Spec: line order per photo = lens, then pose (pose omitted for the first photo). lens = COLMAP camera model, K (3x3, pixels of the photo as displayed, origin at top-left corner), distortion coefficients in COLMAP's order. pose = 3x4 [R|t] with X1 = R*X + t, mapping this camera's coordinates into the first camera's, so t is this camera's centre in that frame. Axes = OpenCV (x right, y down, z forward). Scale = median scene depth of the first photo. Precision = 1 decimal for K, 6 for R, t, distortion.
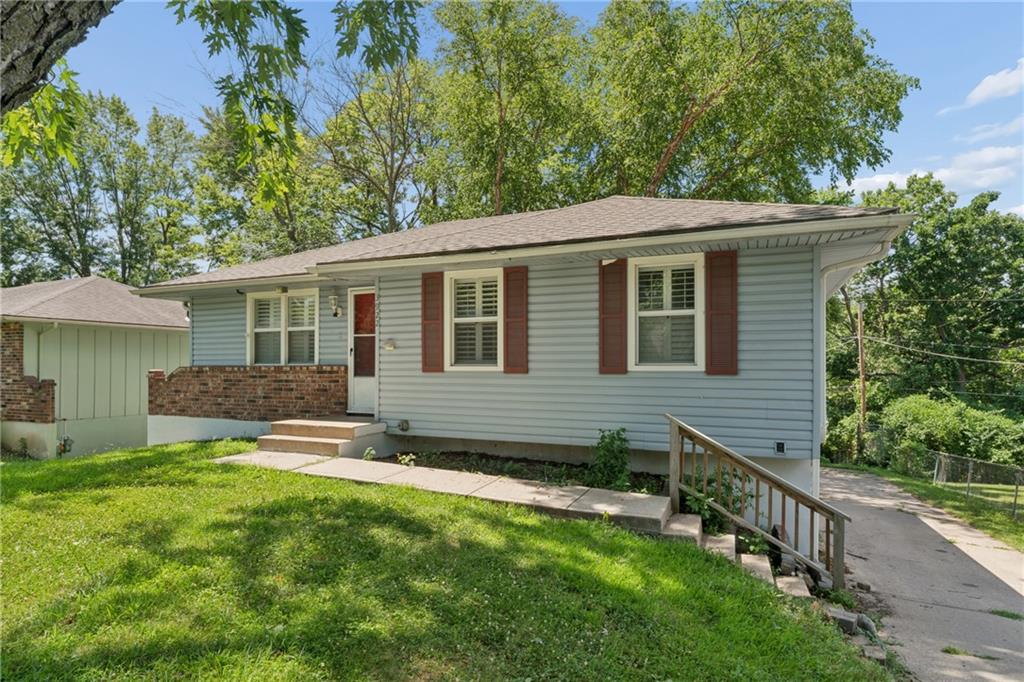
lens RADIAL K [[562.4, 0, 513.2], [0, 562.4, 359.4], [0, 0, 1]] dist [-0.002096, -0.000557]
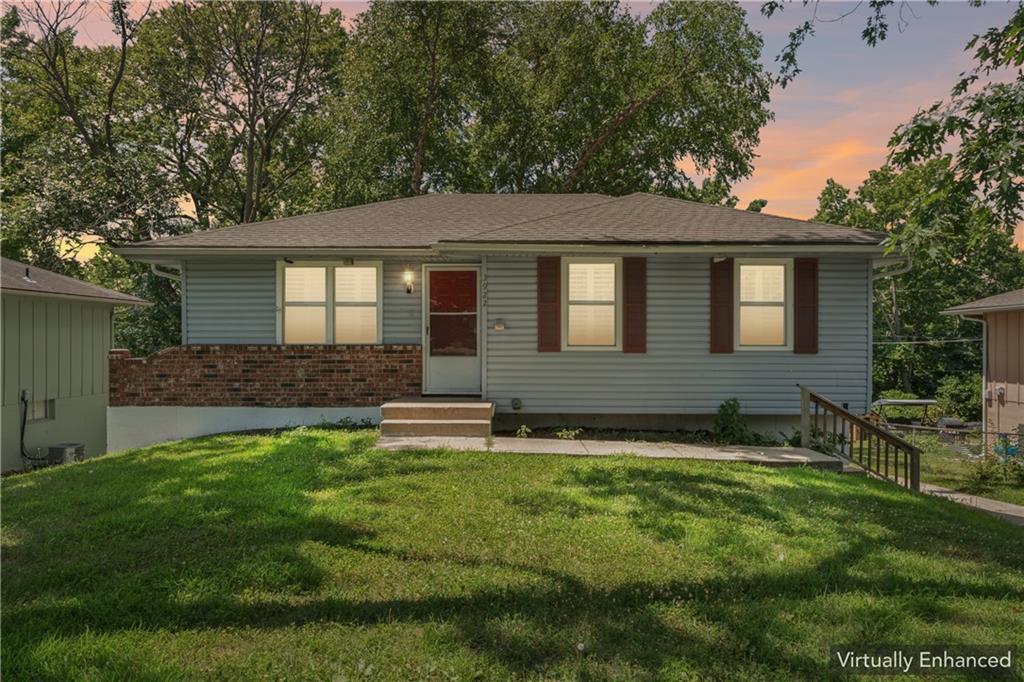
lens RADIAL K [[614.1, 0, 512.0], [0, 614.1, 338.7], [0, 0, 1]] dist [0.002585, 0.000384]
pose [[0.913512, 0.003182, 0.406800, -0.579187], [-0.007719, 0.999925, 0.009513, -0.010654], [-0.406740, -0.011830, 0.913468, -0.016837]]
